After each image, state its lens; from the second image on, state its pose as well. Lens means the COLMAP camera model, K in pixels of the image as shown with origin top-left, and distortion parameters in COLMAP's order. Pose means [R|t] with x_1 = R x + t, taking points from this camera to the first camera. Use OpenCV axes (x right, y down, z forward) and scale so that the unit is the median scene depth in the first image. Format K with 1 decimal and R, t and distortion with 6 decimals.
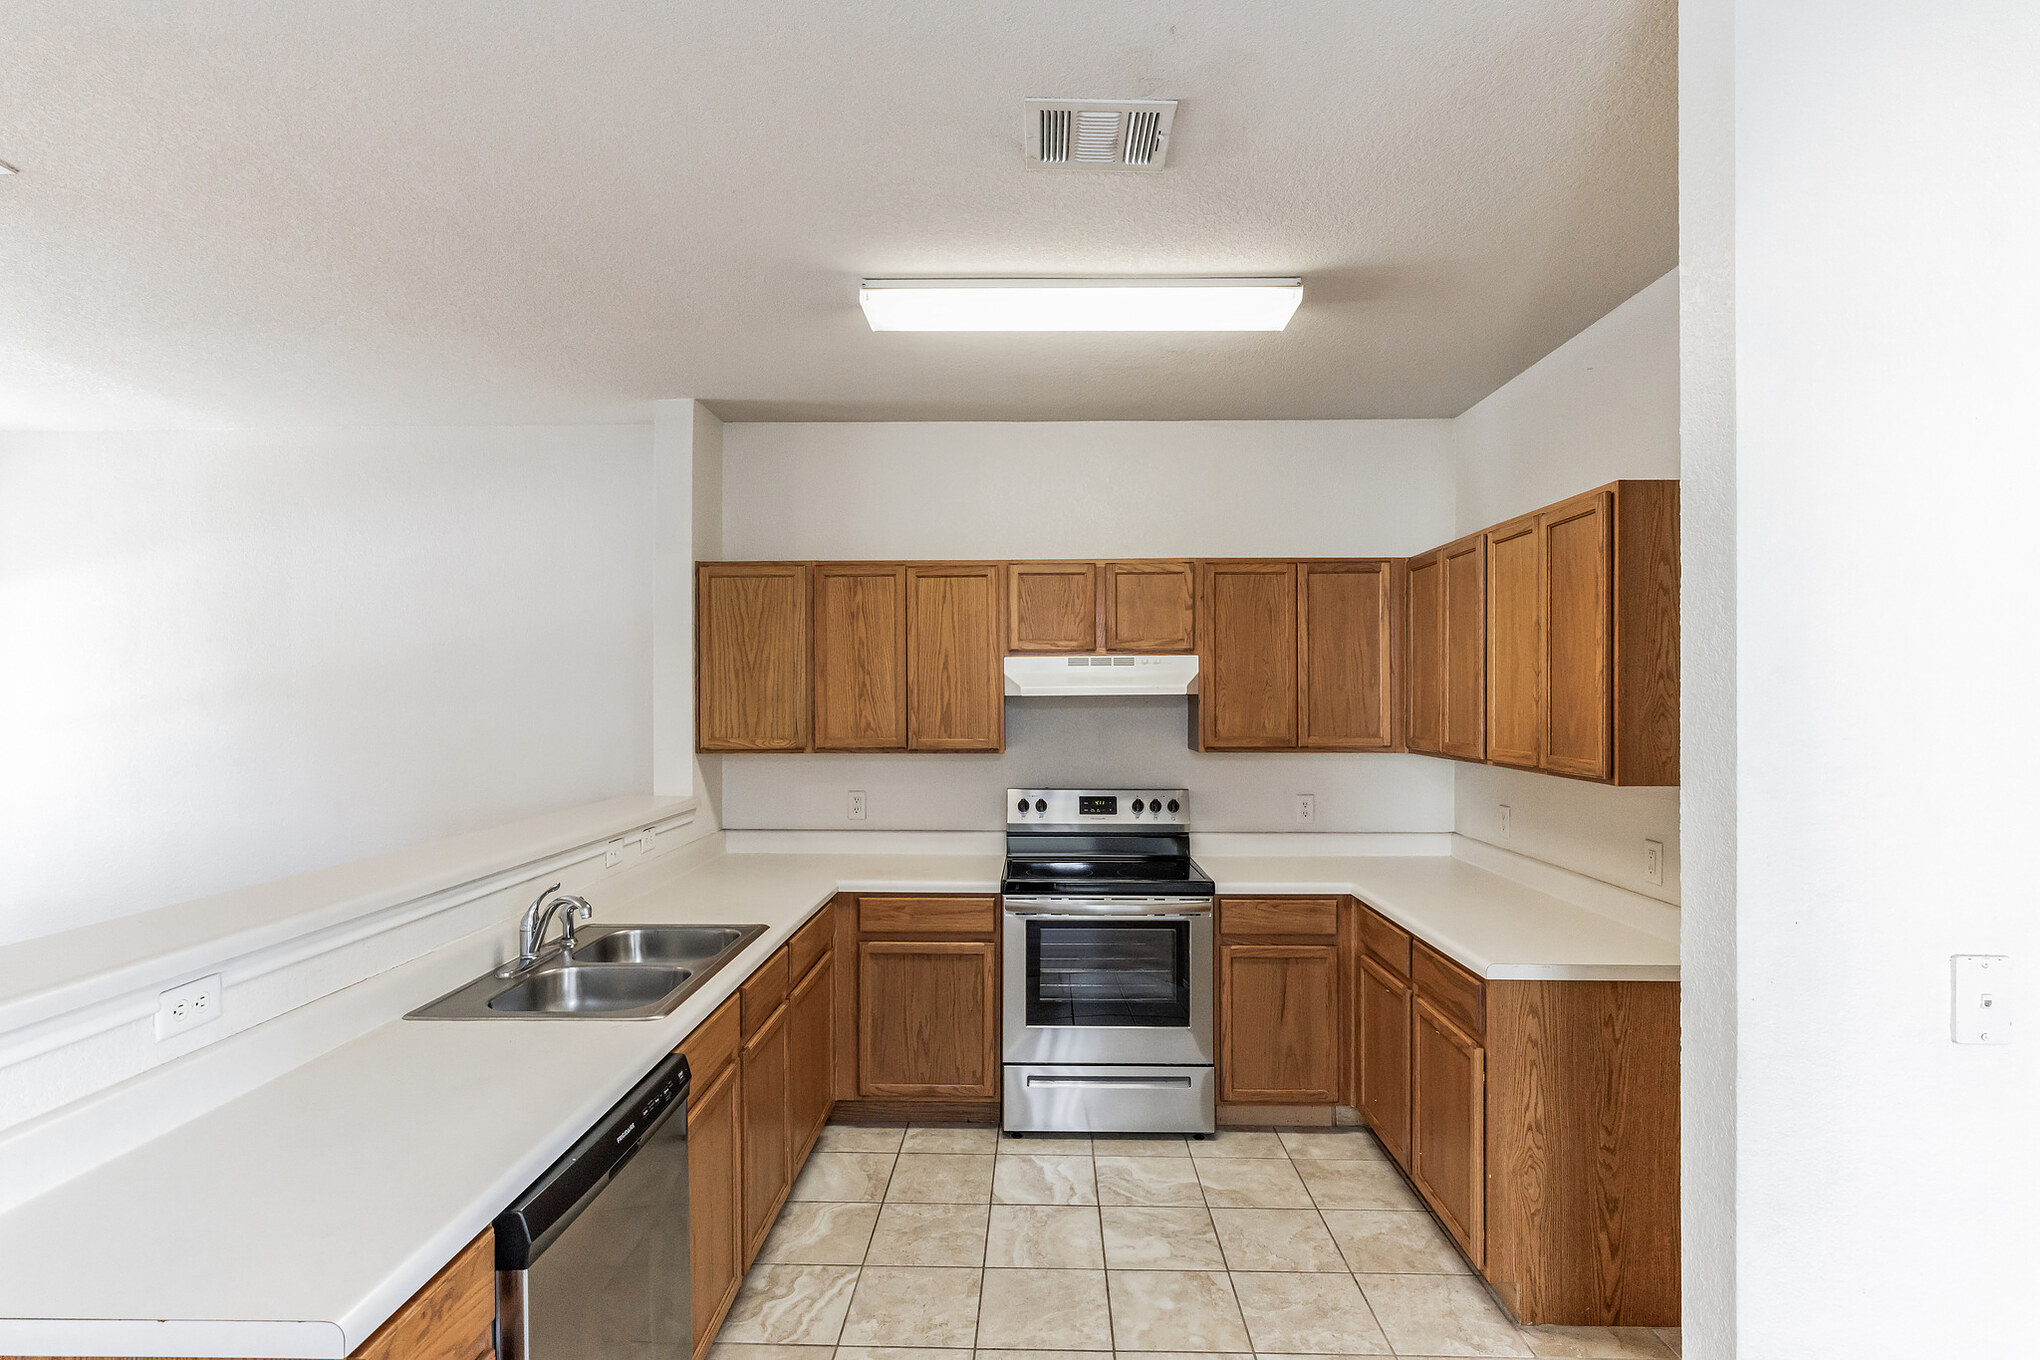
lens RADIAL K [[985.4, 0, 1021.5], [0, 985.4, 694.1], [0, 0, 1]] dist [-0.000116, -0.000310]
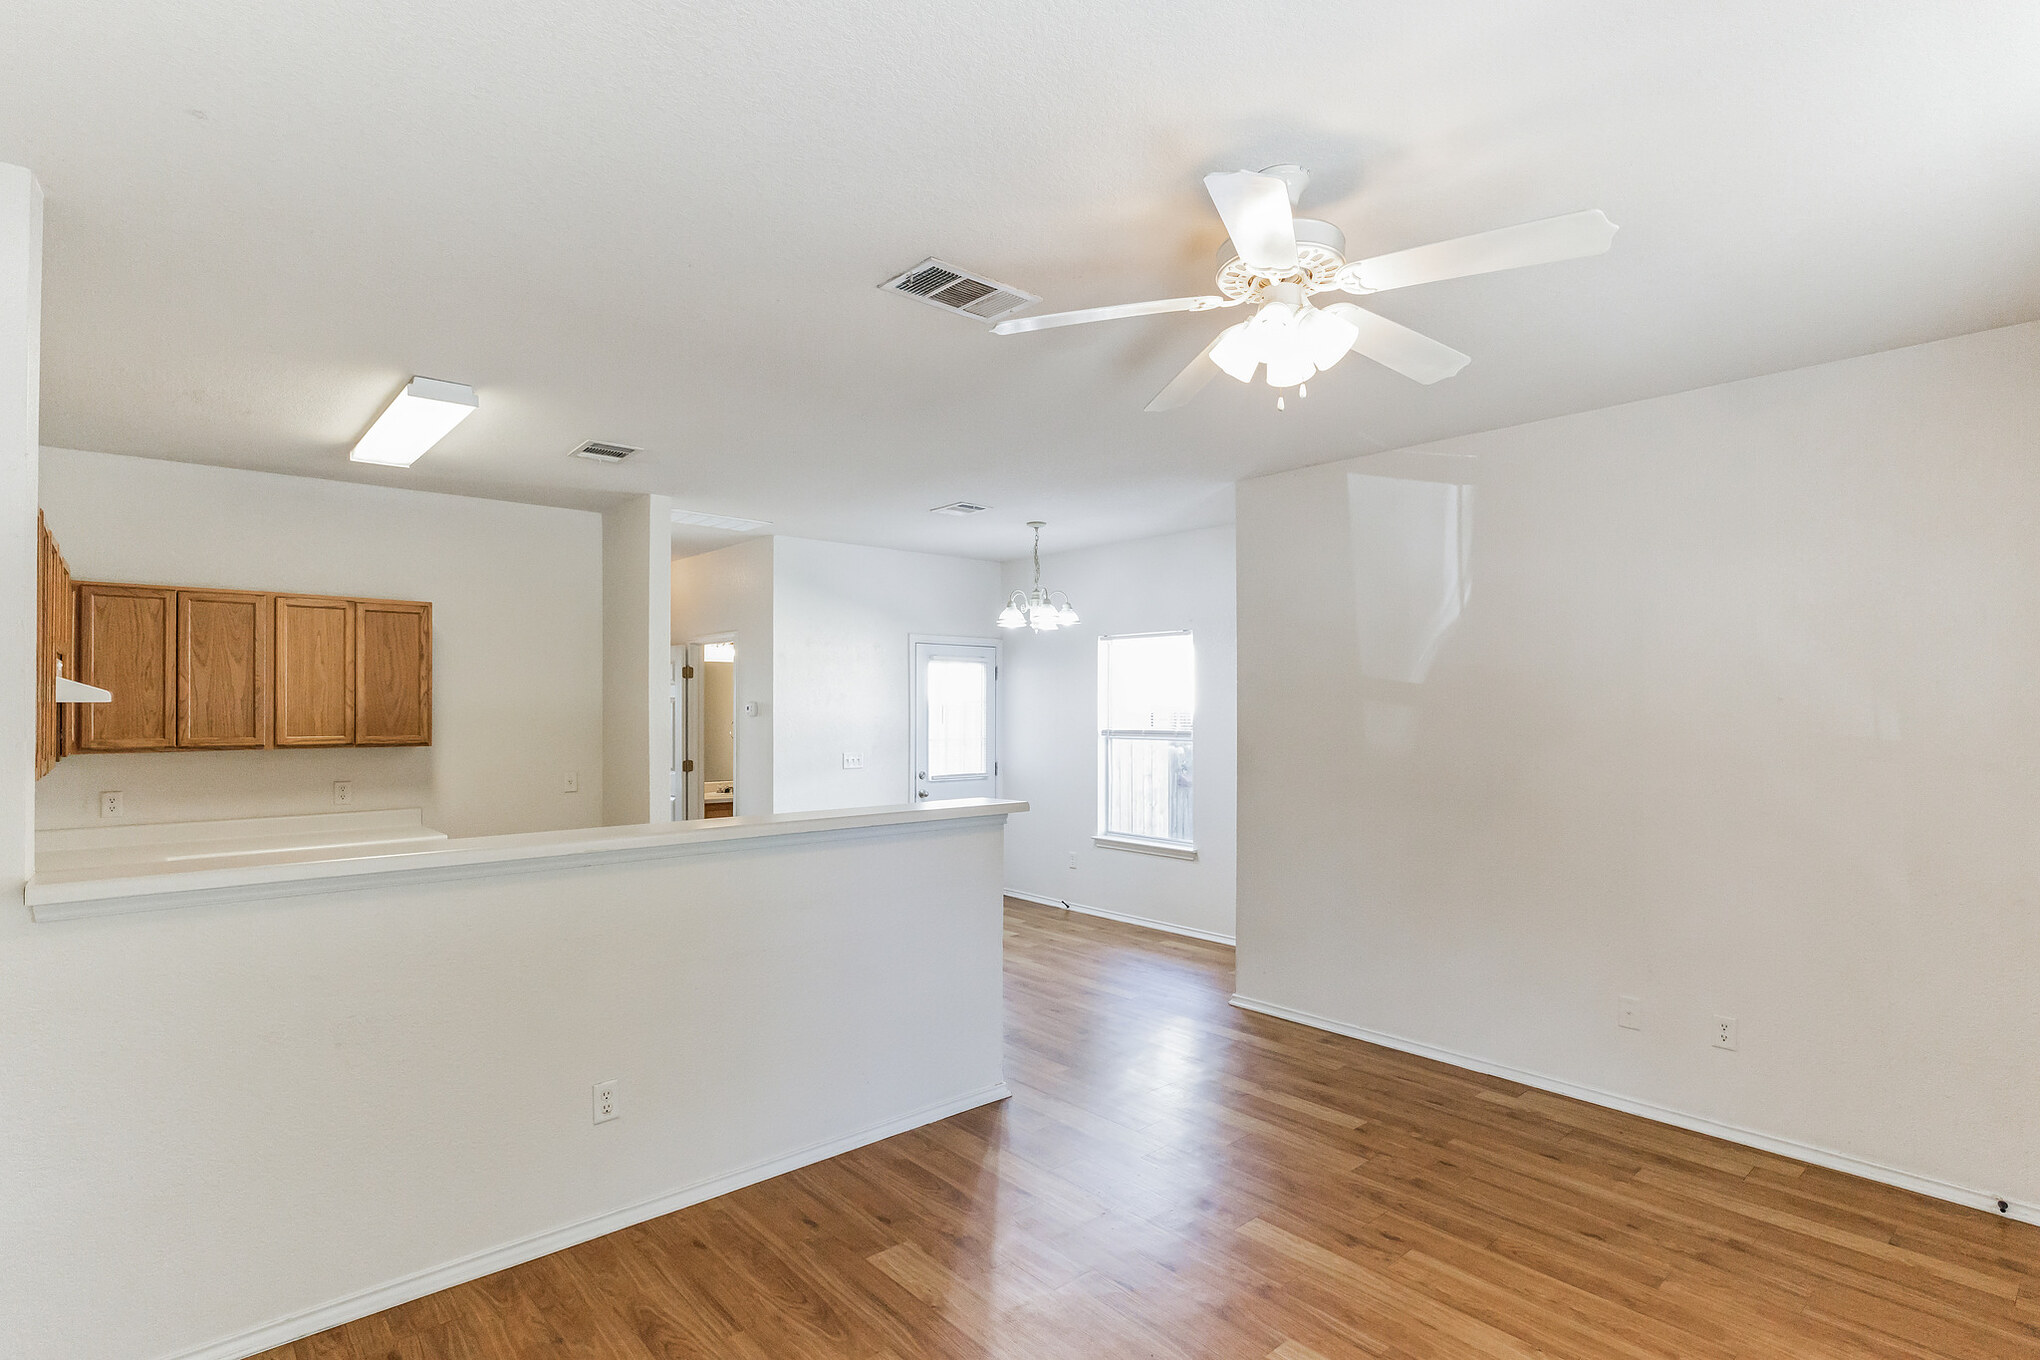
lens RADIAL K [[1002.7, 0, 1020.5], [0, 1002.7, 687.8], [0, 0, 1]] dist [0.002222, 0.001369]
pose [[-0.676830, 0.013238, 0.736020, -1.181781], [0.000210, 0.999842, -0.017790, 0.004402], [-0.736139, -0.011886, -0.676726, 0.976624]]
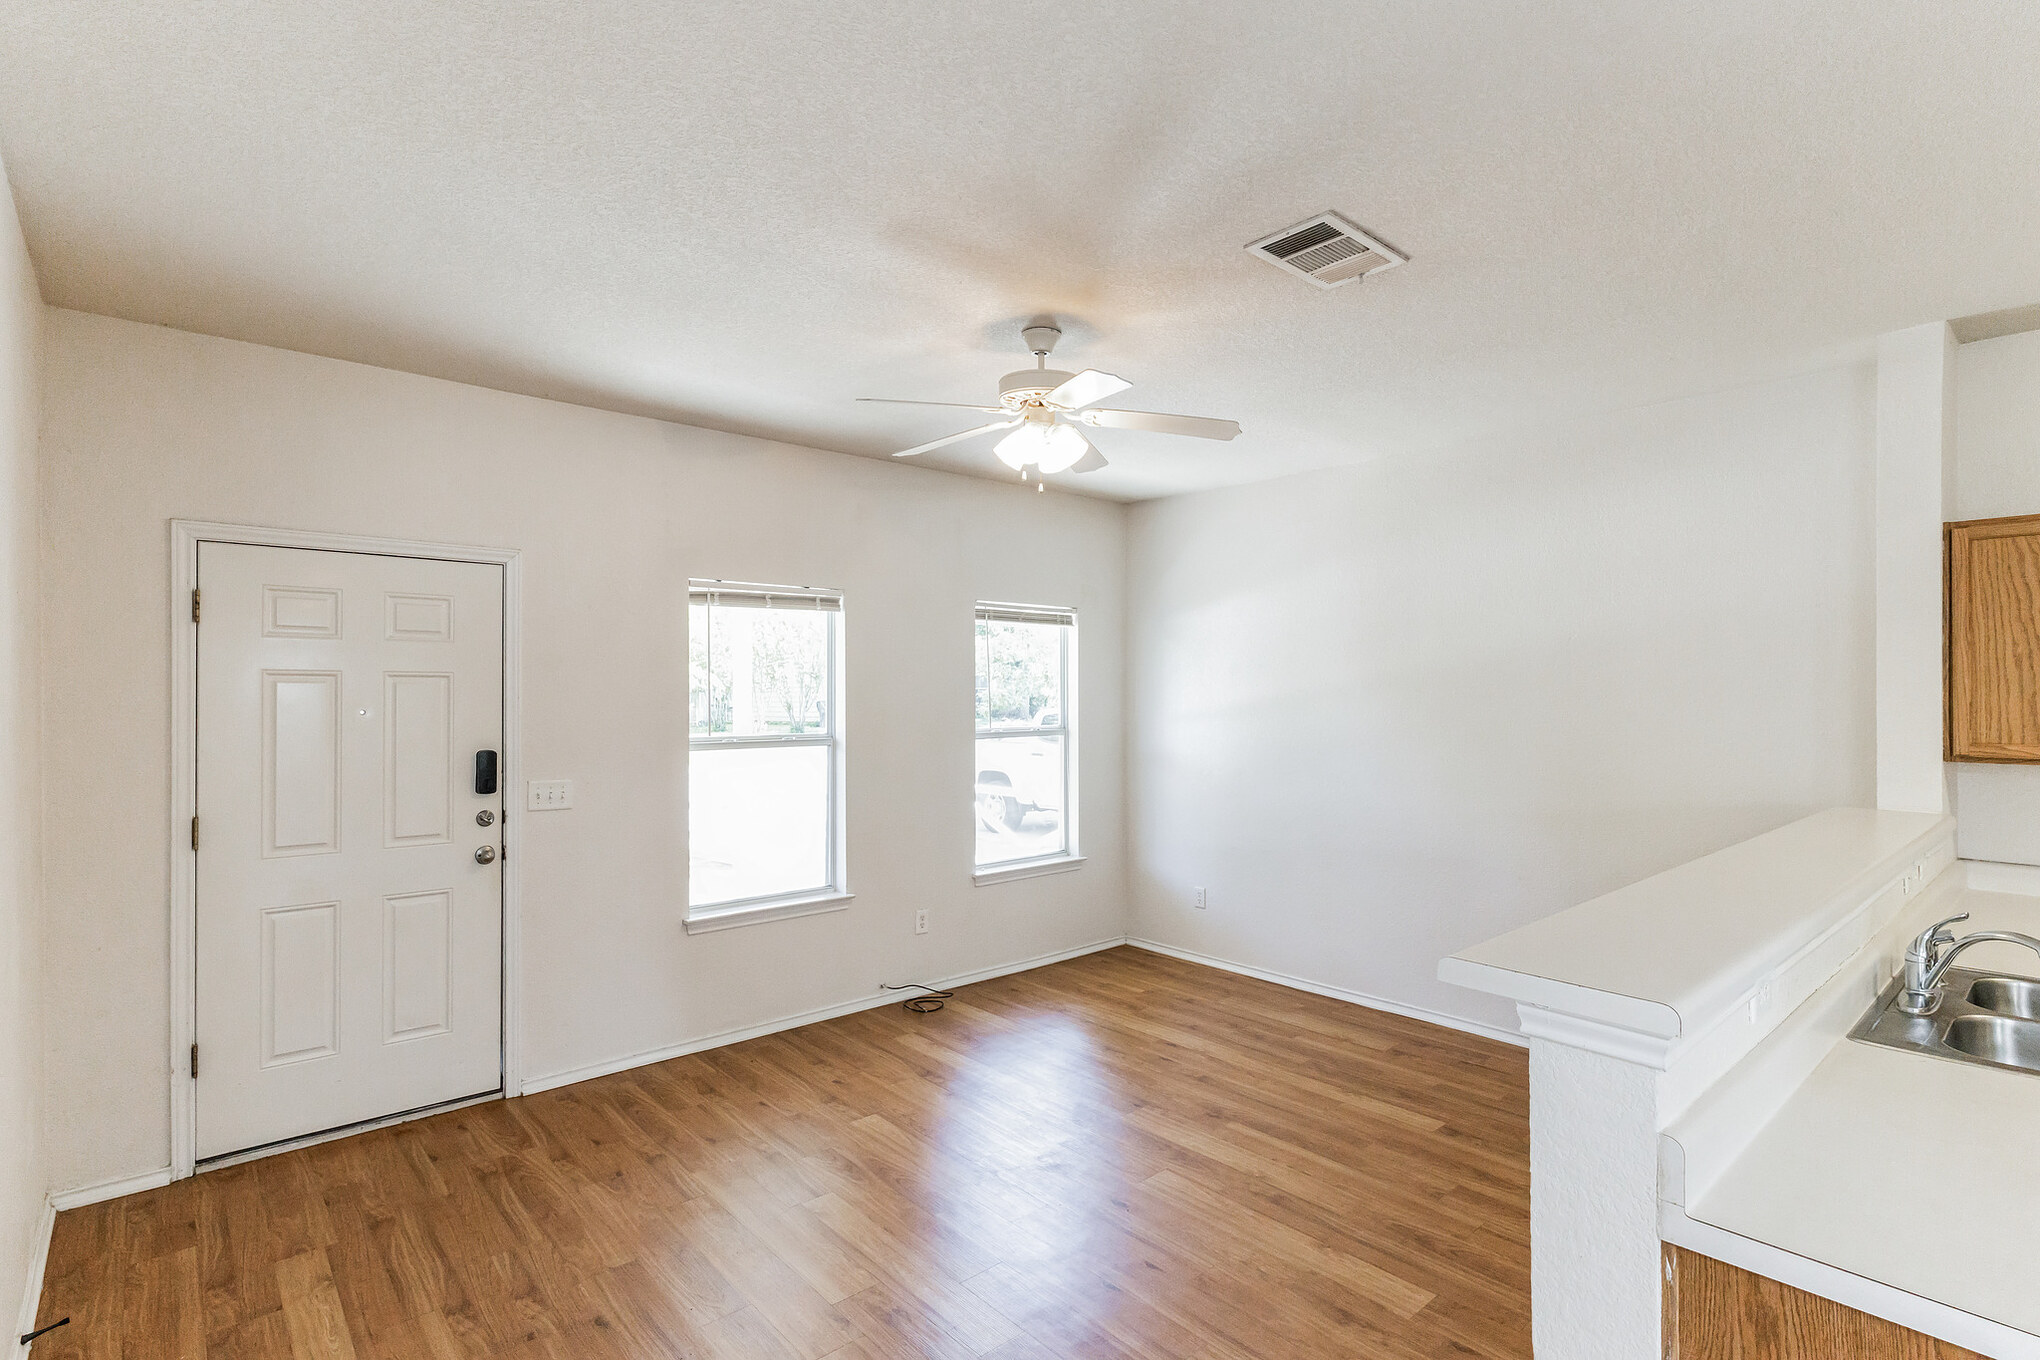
lens RADIAL K [[980.6, 0, 1017.8], [0, 980.6, 694.5], [0, 0, 1]] dist [-0.000440, -0.000144]
pose [[0.680409, 0.002694, -0.732827, -0.262050], [0.000513, 0.999991, 0.004153, 0.001737], [0.732832, -0.003202, 0.680402, -0.100834]]
